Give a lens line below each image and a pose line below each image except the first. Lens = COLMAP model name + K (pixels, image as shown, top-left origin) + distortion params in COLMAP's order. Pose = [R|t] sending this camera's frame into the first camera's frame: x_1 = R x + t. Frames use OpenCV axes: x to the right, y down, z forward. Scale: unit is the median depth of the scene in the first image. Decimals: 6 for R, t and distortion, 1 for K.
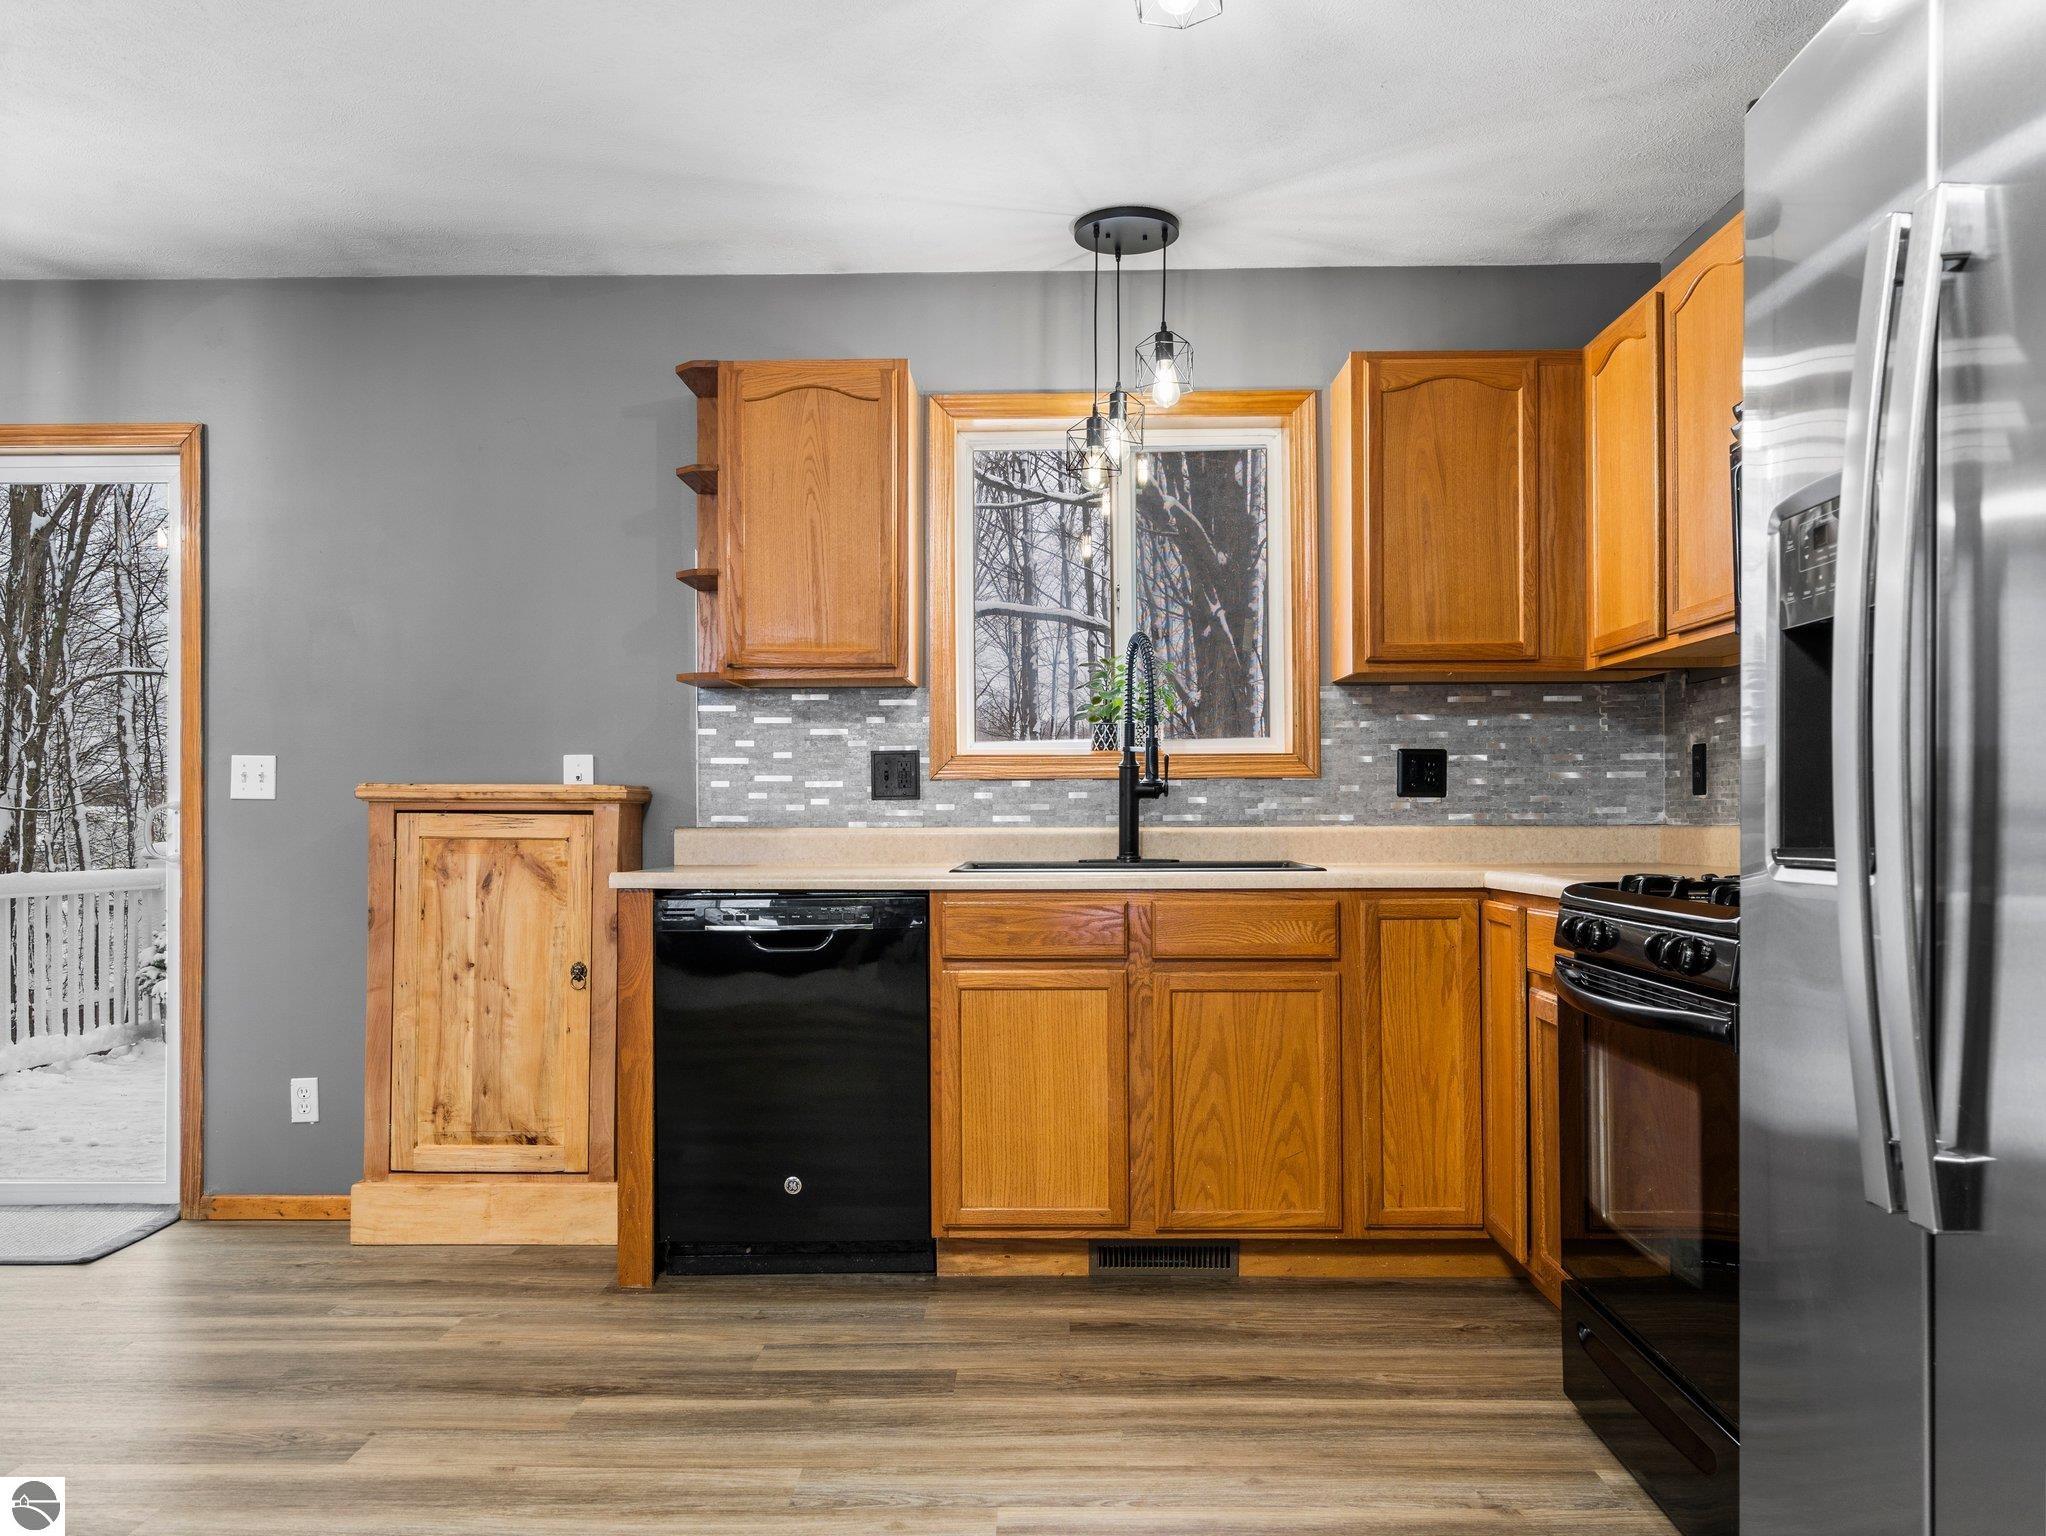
lens RADIAL K [[1595.9, 0, 1020.2], [0, 1595.9, 791.7], [0, 0, 1]] dist [0.008355, -0.000118]
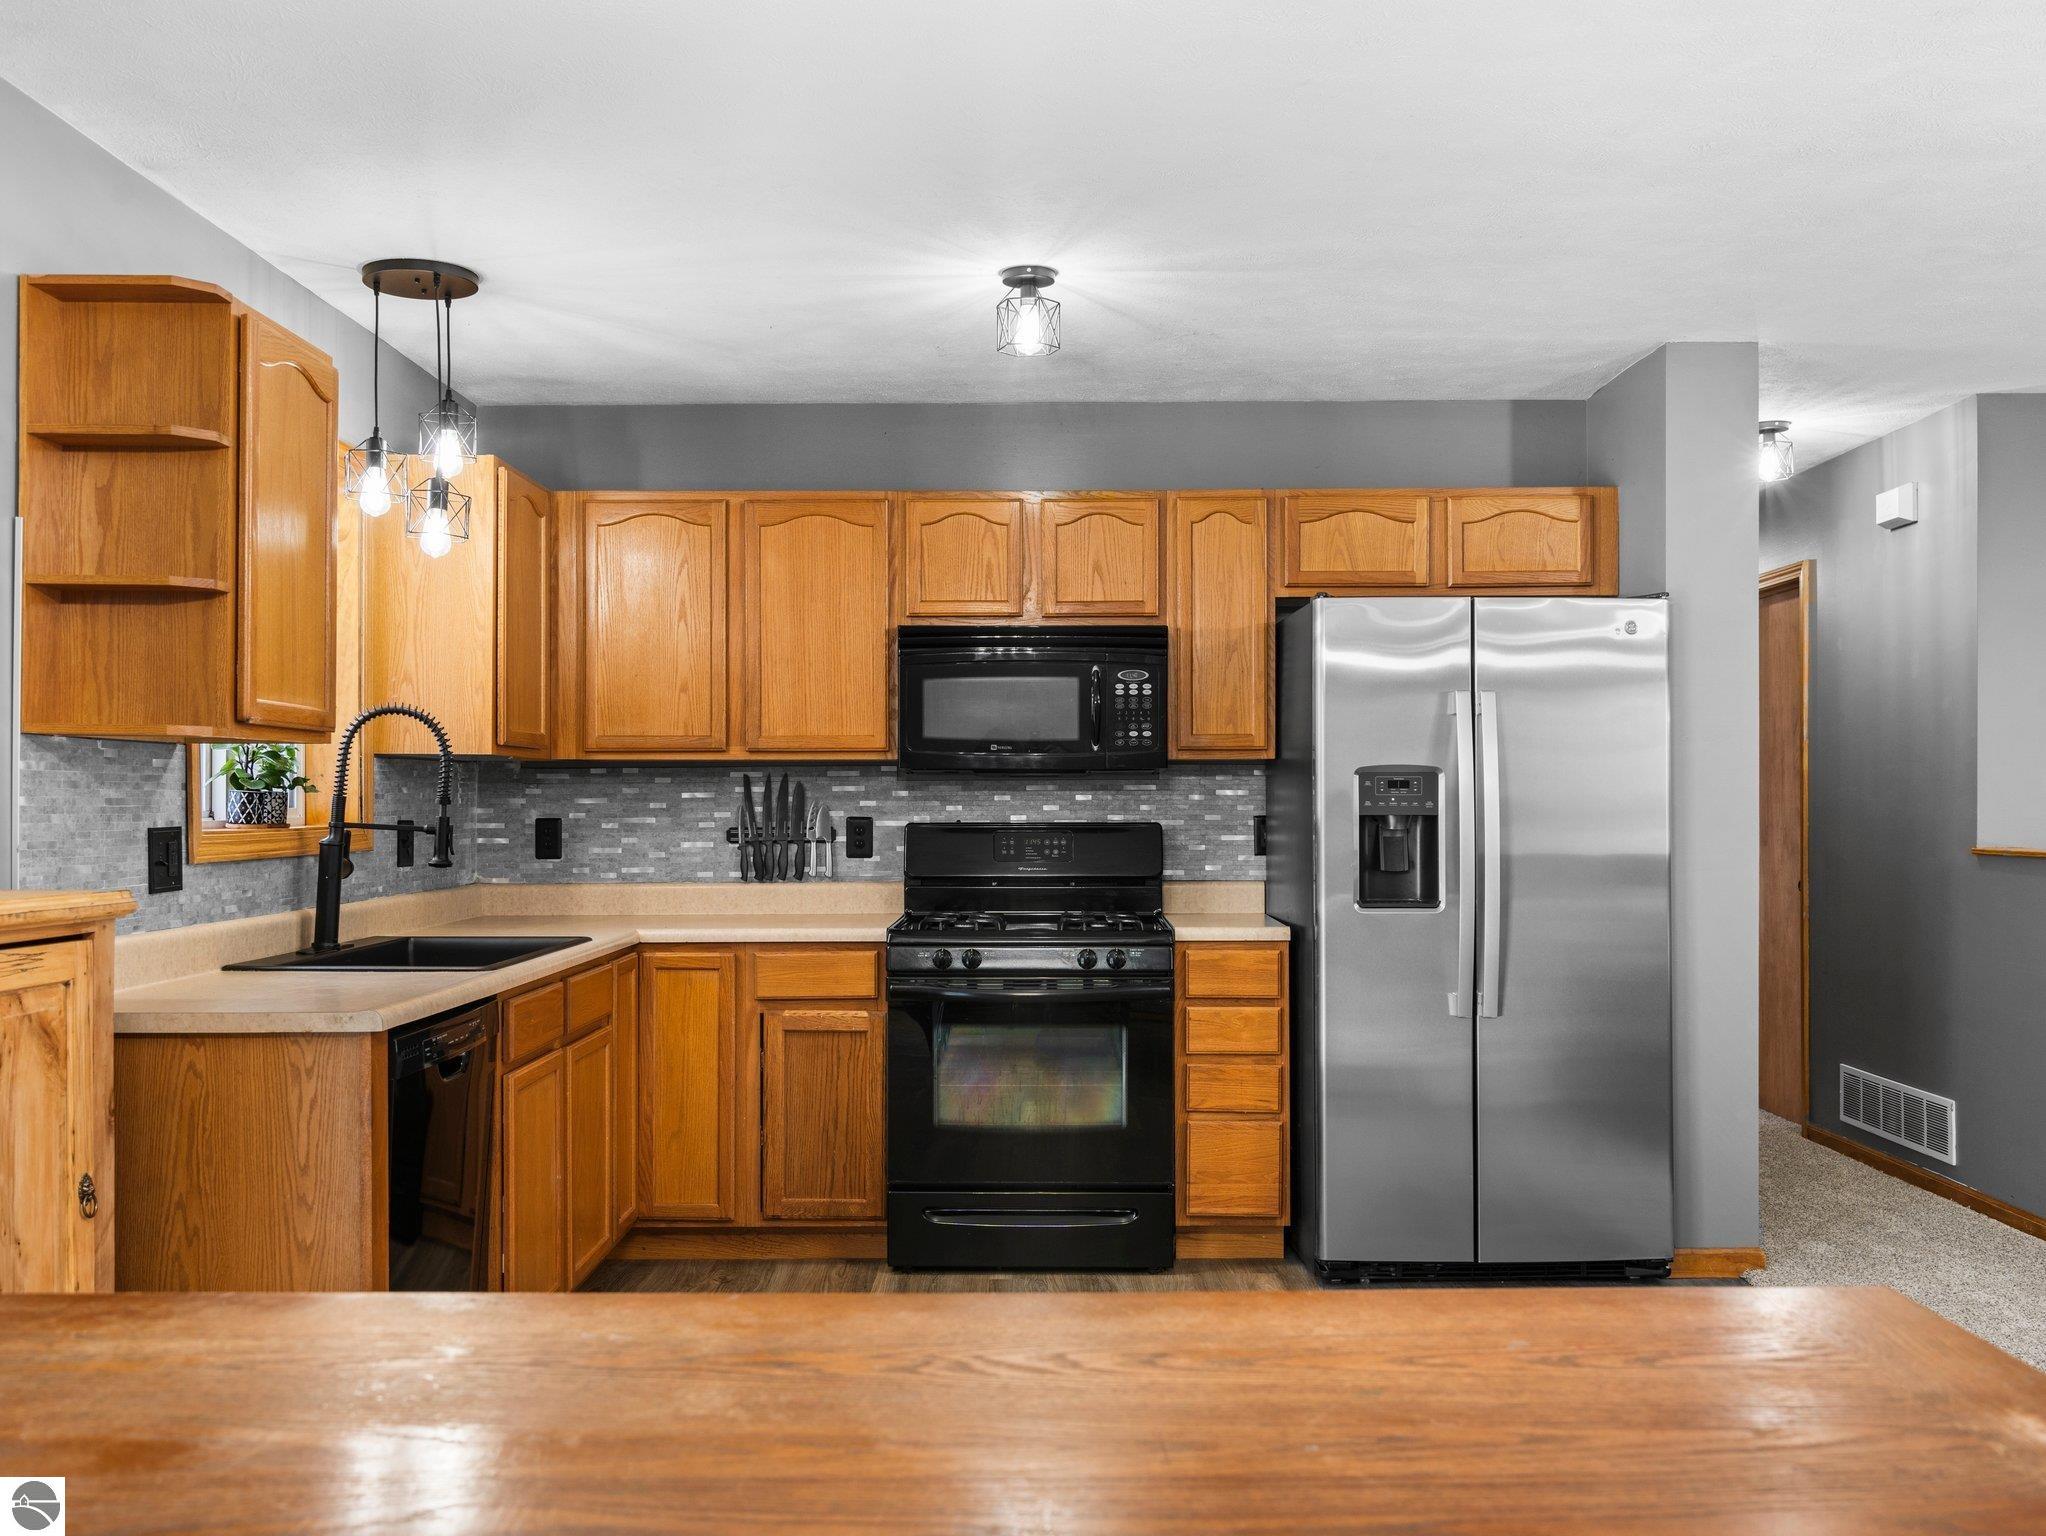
lens RADIAL K [[1840.0, 0, 1015.4], [0, 1840.0, 789.5], [0, 0, 1]] dist [0.004107, 0.006521]
pose [[-0.003090, 0.008971, 0.999955, -1.007731], [-0.014796, 0.999850, -0.009016, -0.044242], [-0.999886, -0.014823, -0.002957, 0.637152]]
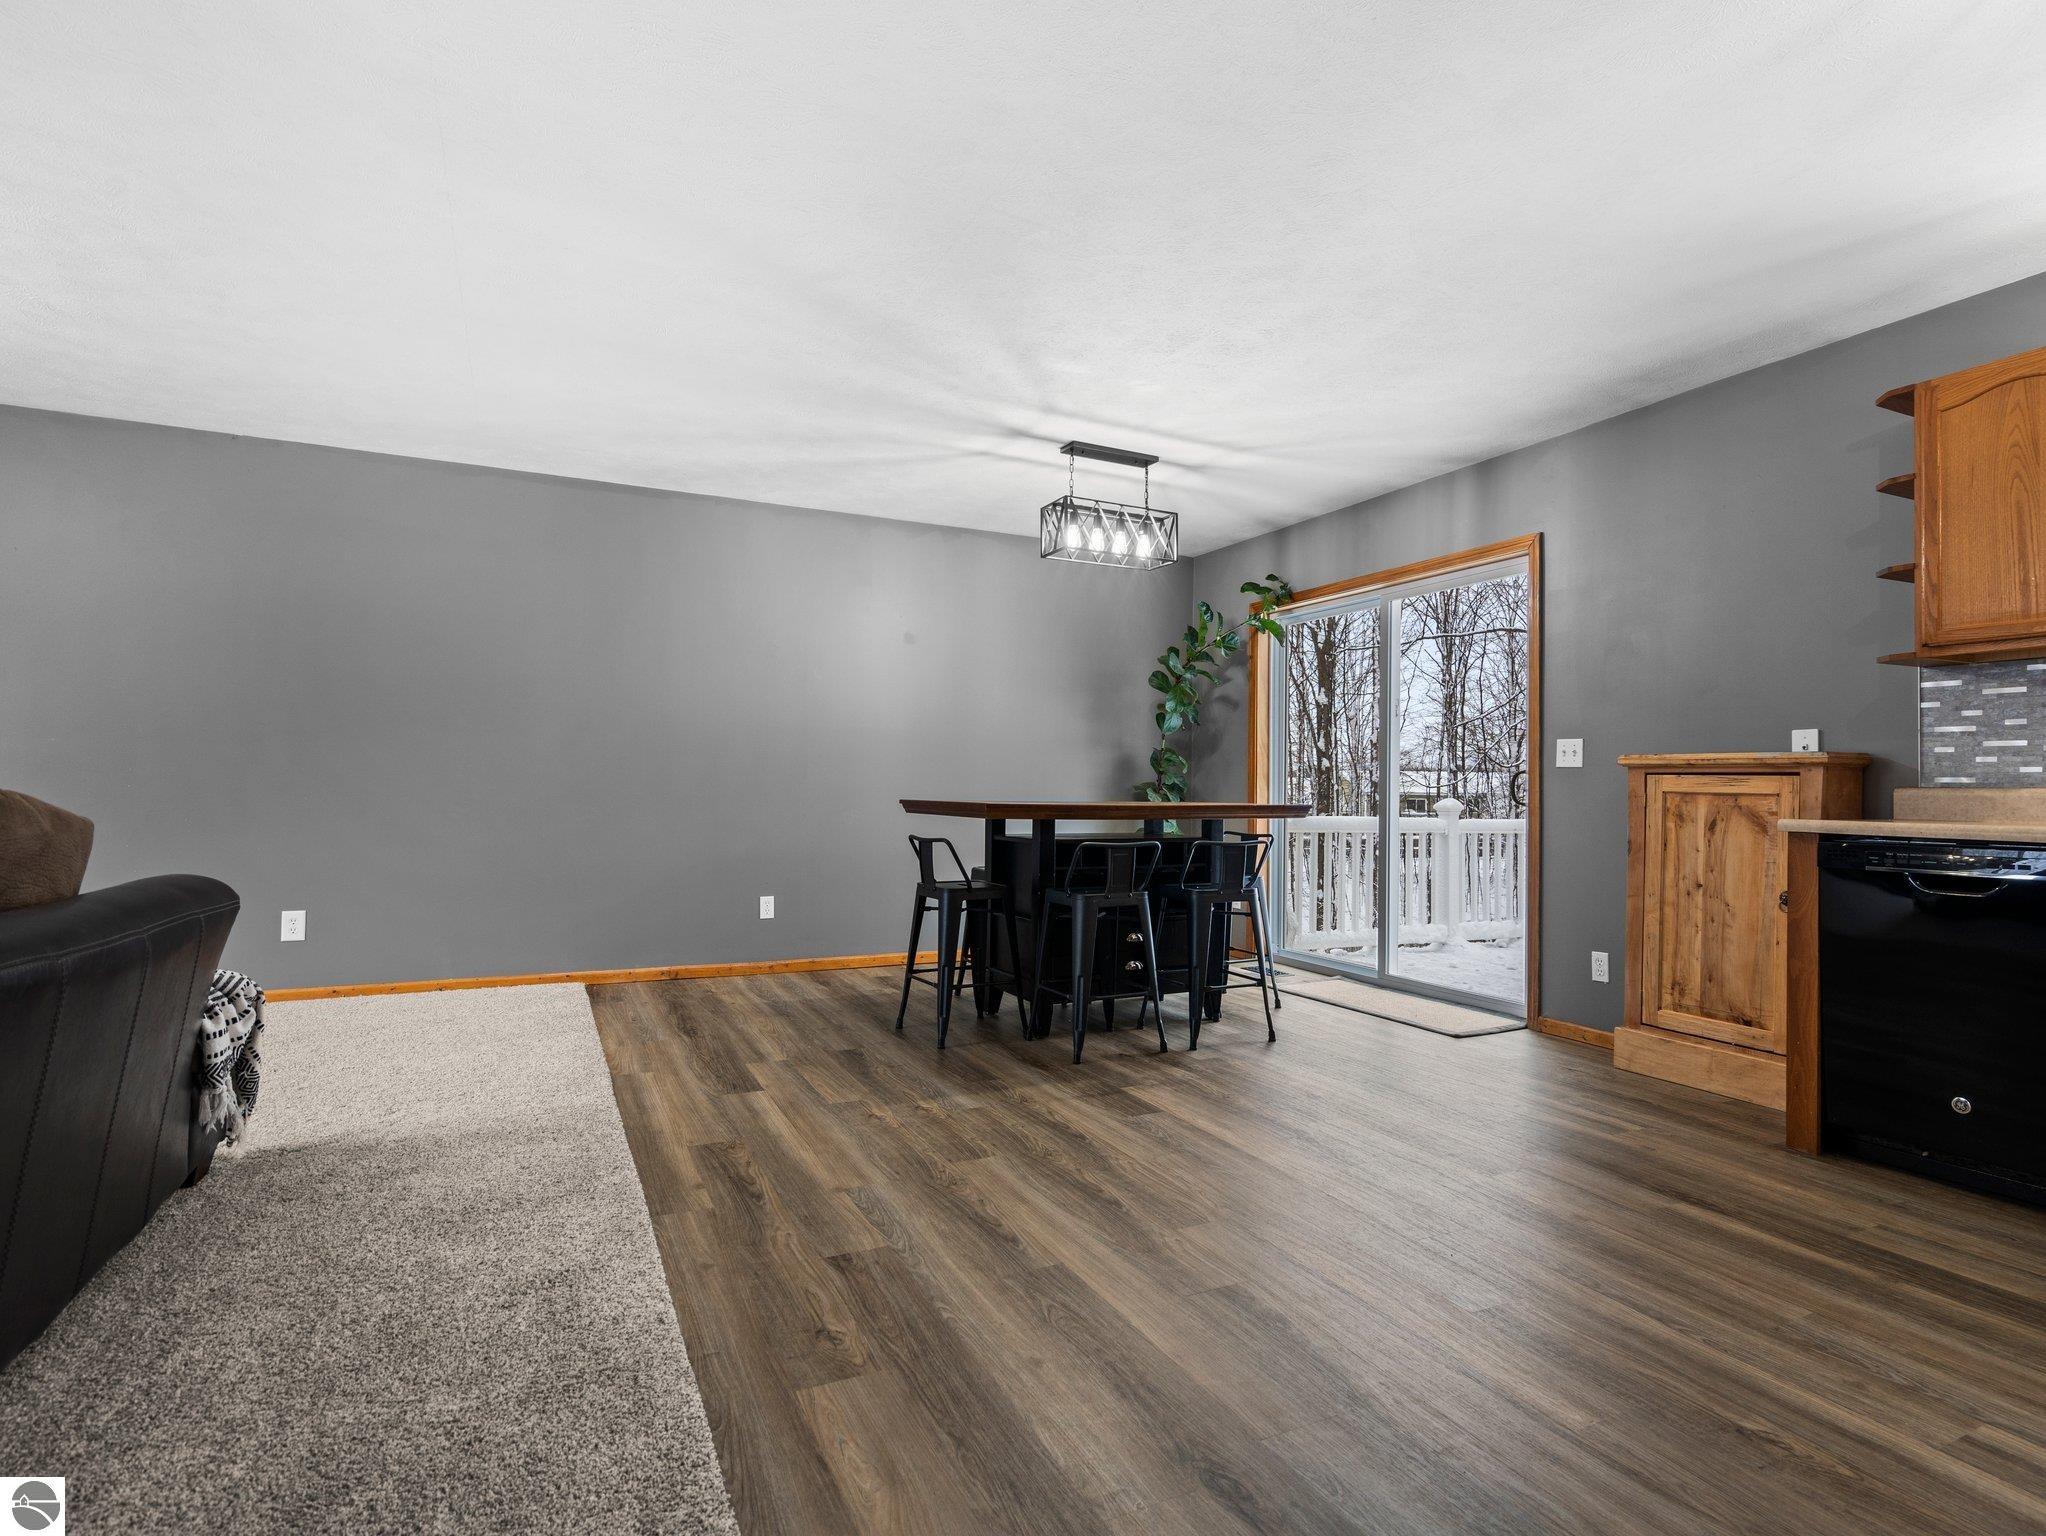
lens RADIAL K [[1029.4, 0, 1017.8], [0, 1029.4, 776.2], [0, 0, 1]] dist [-0.002331, -0.000210]
pose [[0.445466, -0.002768, -0.895295, 0.186279], [0.001667, 0.999996, -0.002263, 0.015739], [0.895297, -0.000485, 0.445469, 0.083044]]
